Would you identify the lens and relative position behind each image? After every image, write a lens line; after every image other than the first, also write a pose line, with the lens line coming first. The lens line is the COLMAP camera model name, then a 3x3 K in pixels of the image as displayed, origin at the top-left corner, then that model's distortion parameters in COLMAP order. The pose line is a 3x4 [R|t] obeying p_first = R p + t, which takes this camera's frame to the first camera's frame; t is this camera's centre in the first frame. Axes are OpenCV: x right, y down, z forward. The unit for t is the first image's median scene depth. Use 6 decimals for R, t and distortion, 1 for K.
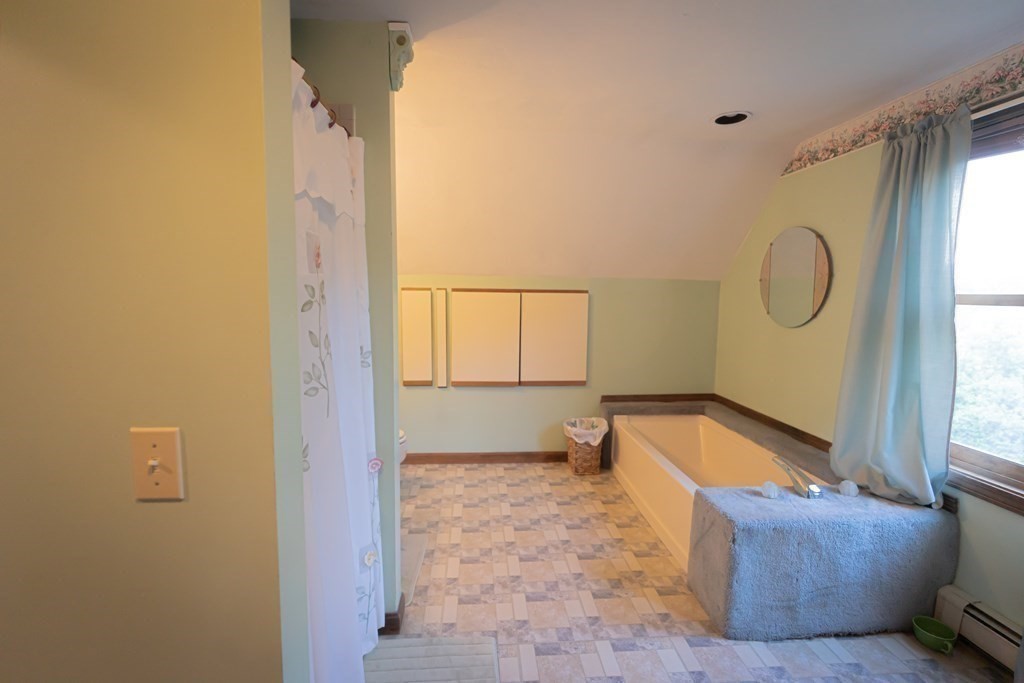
lens RADIAL K [[461.7, 0, 512.0], [0, 461.7, 341.5], [0, 0, 1]] dist [-0.008816, 0.004647]
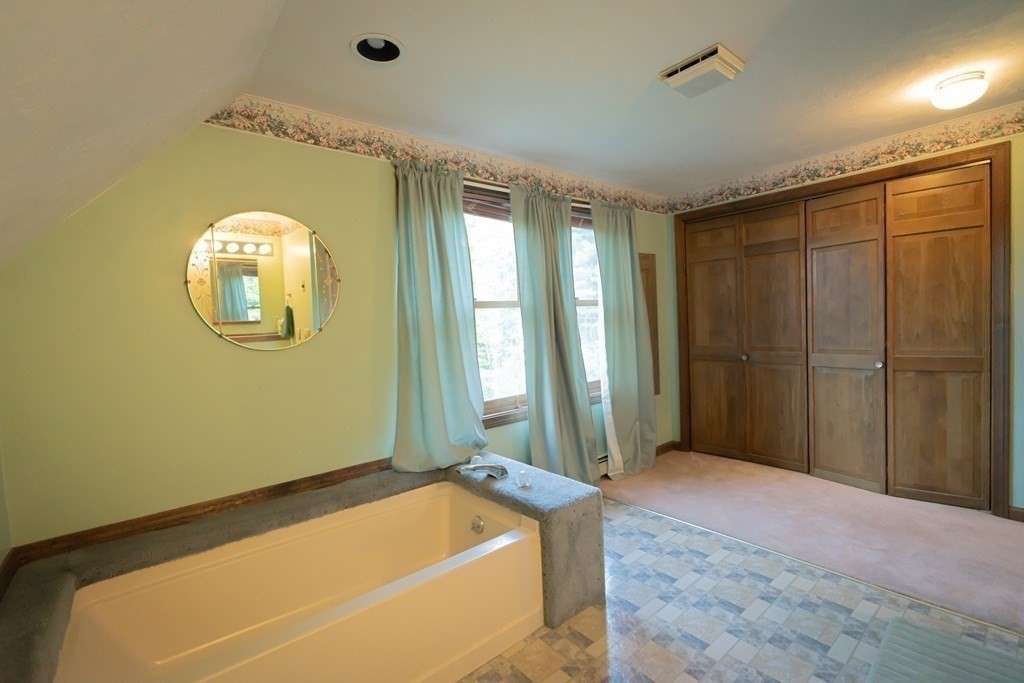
lens RADIAL K [[461.7, 0, 512.0], [0, 461.7, 341.5], [0, 0, 1]] dist [-0.008816, 0.004647]
pose [[-0.549990, -0.021452, 0.834896, -0.242751], [0.121046, 0.987067, 0.105101, -0.088280], [-0.826353, 0.158865, -0.540280, 1.287420]]
